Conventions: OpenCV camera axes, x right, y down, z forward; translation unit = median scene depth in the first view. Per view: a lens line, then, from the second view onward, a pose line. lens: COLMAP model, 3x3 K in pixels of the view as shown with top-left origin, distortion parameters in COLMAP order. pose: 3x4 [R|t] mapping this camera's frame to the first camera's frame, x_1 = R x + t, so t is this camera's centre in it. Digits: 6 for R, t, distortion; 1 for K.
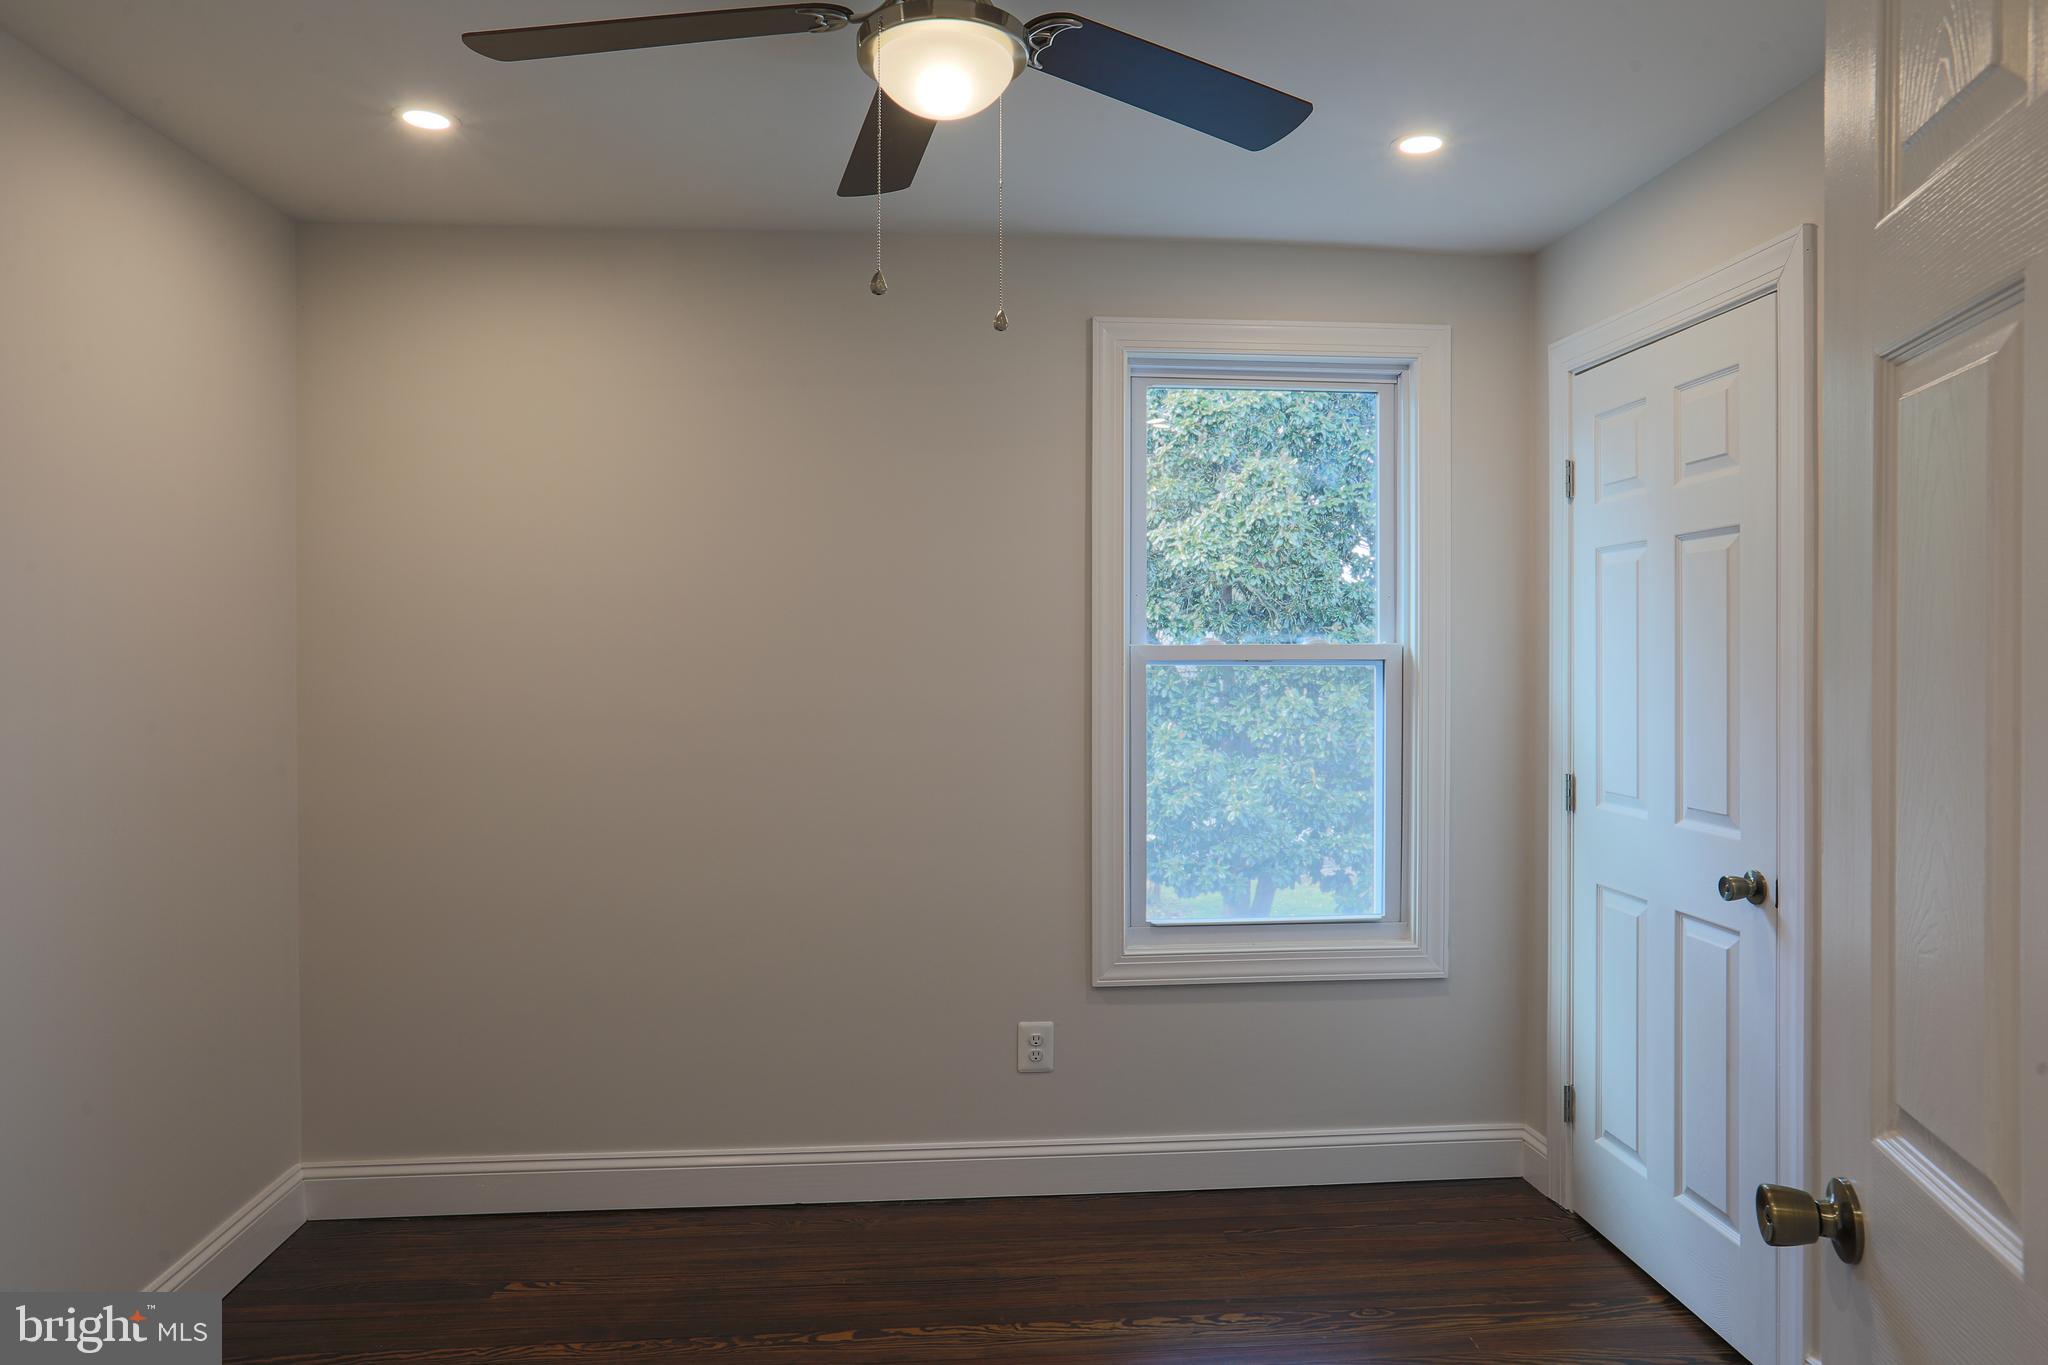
lens RADIAL K [[1311.2, 0, 1021.7], [0, 1311.2, 670.0], [0, 0, 1]] dist [-0.082173, 0.099639]
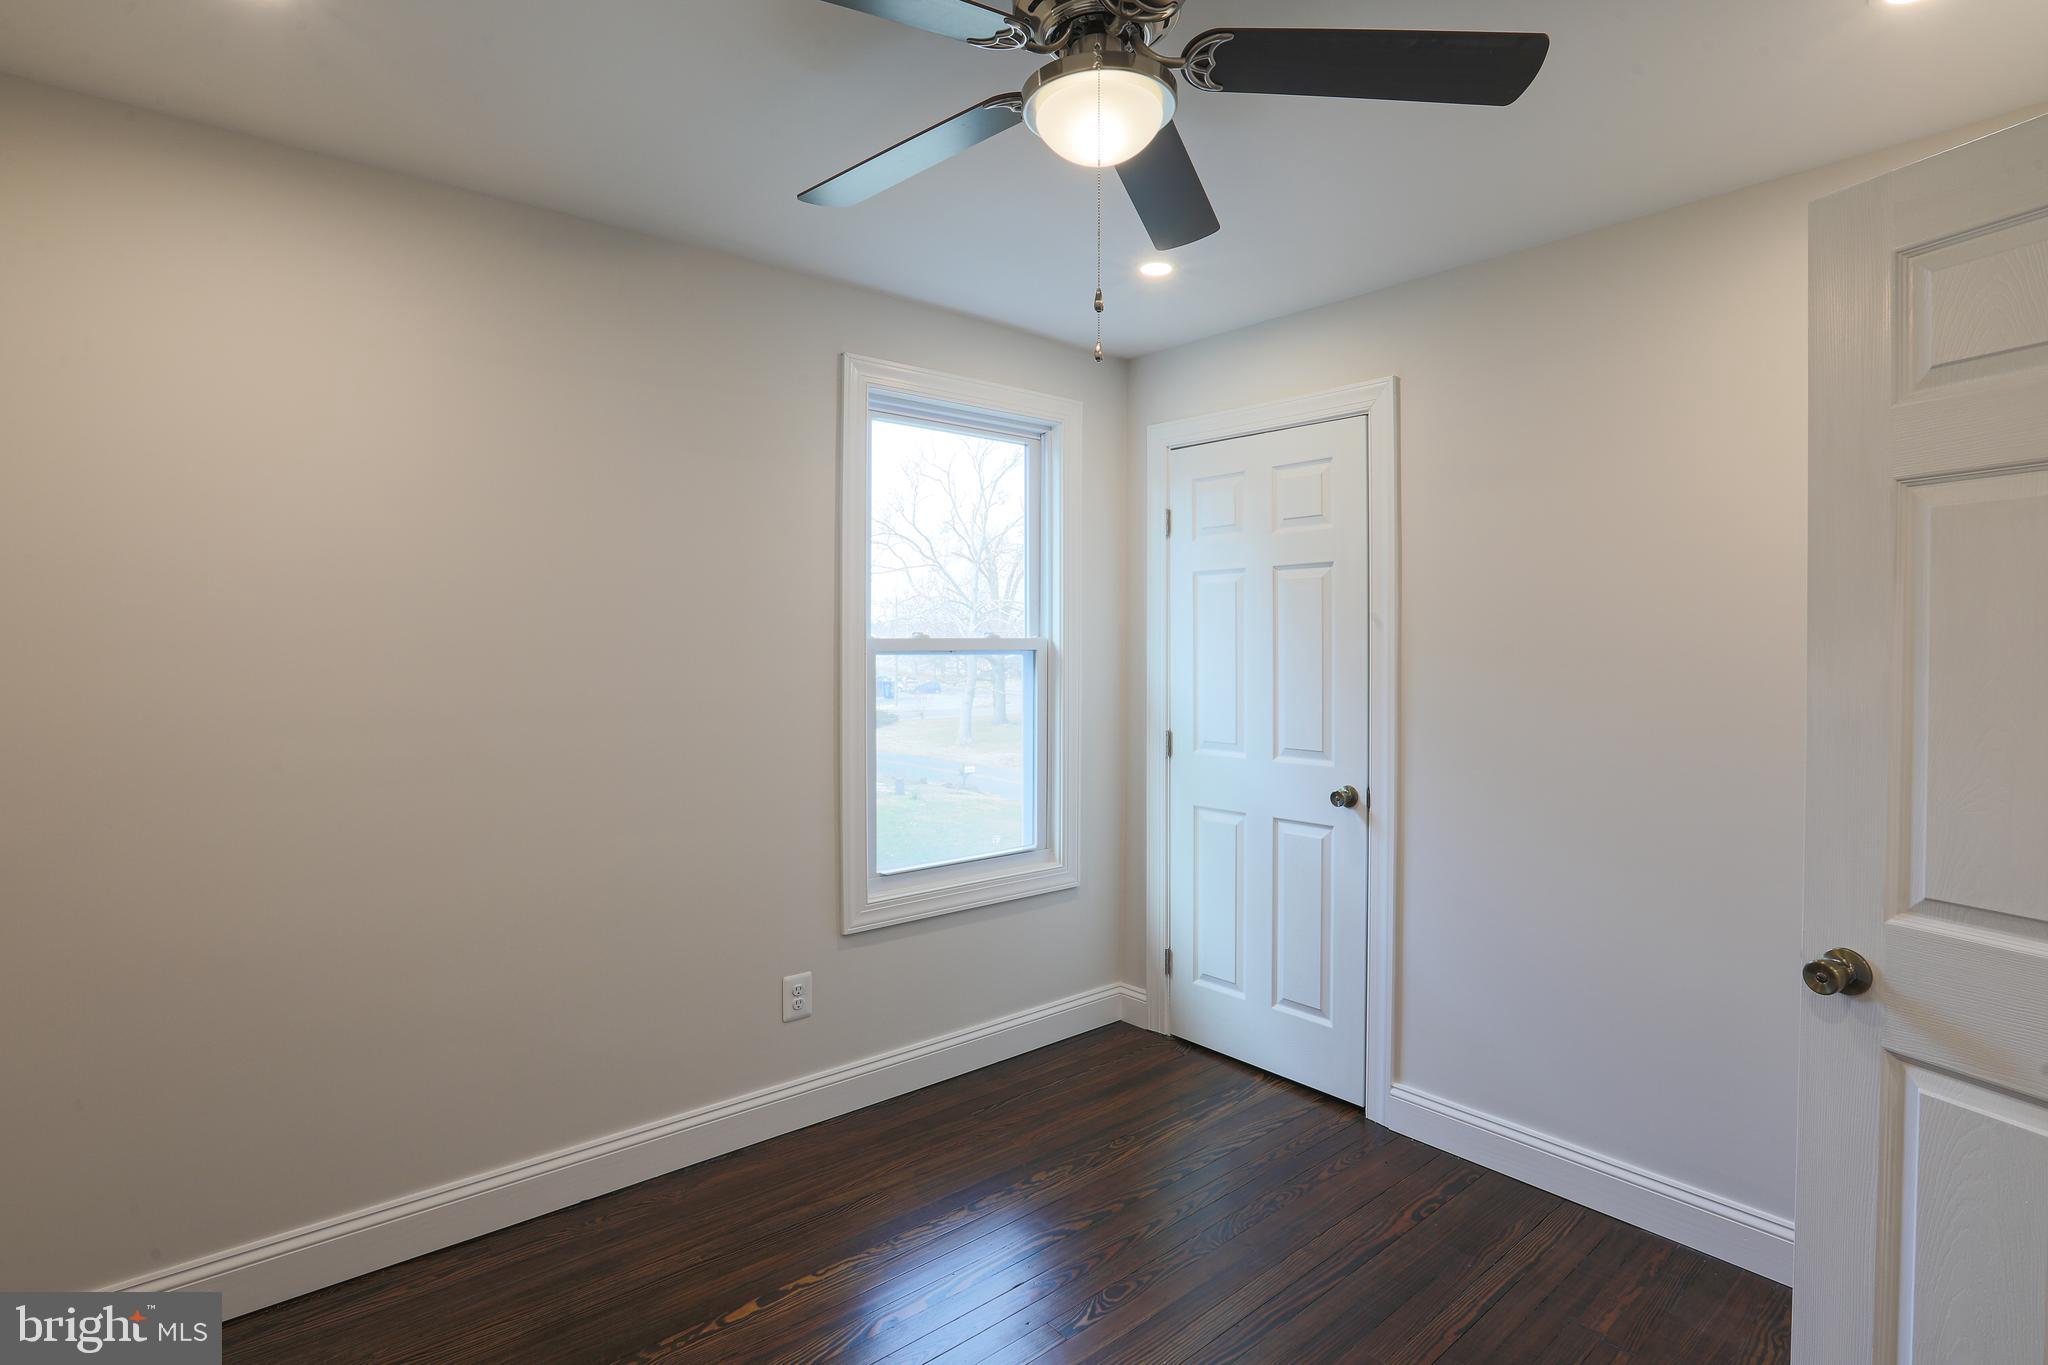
lens RADIAL K [[1007.7, 0, 1046.4], [0, 1007.7, 665.3], [0, 0, 1]] dist [-0.062653, 0.027392]
pose [[0.804811, -0.011570, 0.593419, -0.346148], [0.007037, 0.999926, 0.009952, -0.003052], [-0.593490, -0.003833, 0.804832, 0.196259]]
